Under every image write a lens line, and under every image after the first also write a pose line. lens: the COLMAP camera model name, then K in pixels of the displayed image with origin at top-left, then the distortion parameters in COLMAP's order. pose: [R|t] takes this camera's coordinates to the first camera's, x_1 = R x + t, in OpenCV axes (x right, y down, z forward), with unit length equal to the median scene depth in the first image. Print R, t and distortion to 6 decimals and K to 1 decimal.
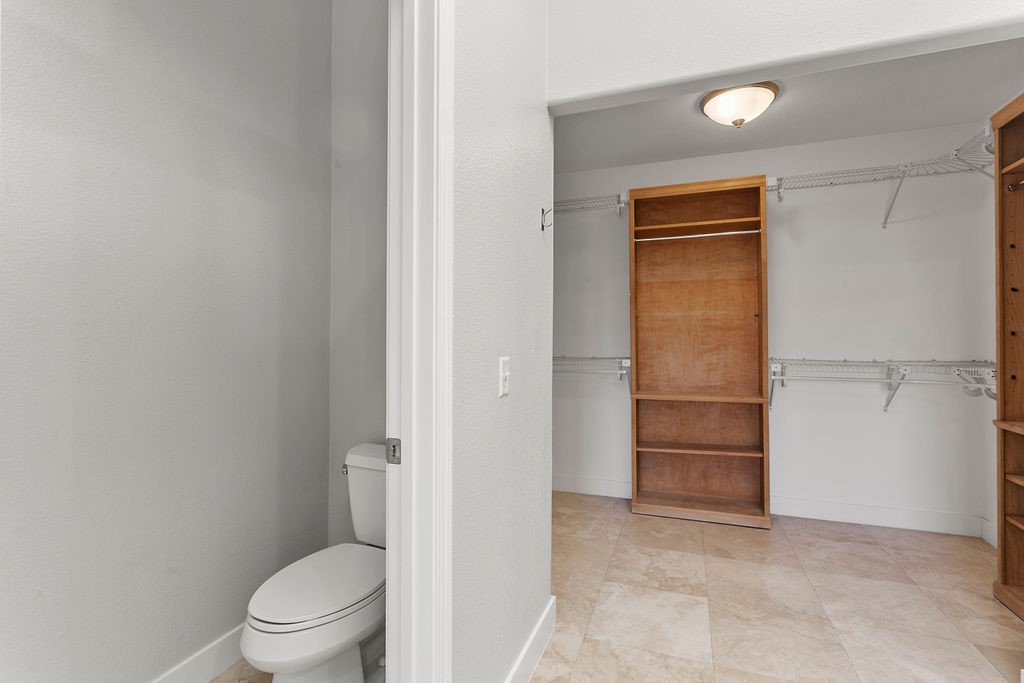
lens RADIAL K [[484.6, 0, 507.2], [0, 484.6, 327.8], [0, 0, 1]] dist [-0.005123, 0.002566]
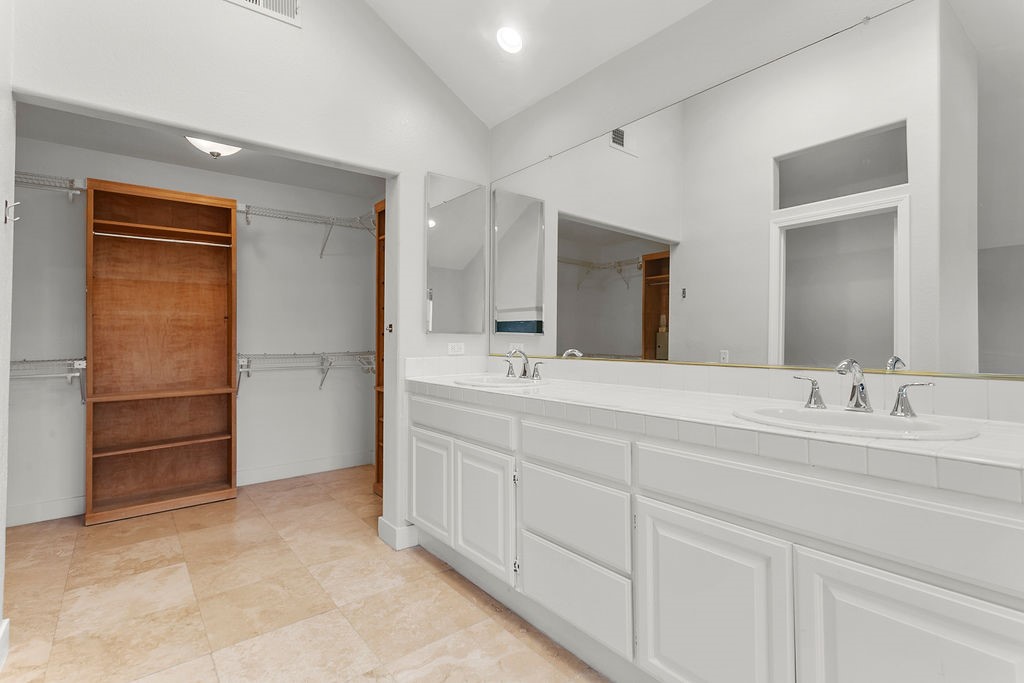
lens RADIAL K [[484.6, 0, 512.2], [0, 484.6, 335.5], [0, 0, 1]] dist [-0.005123, 0.002566]
pose [[0.514055, -0.000659, 0.857757, -0.132503], [-0.017109, 0.999793, 0.011021, -0.007784], [-0.857587, -0.020341, 0.513937, -0.192556]]
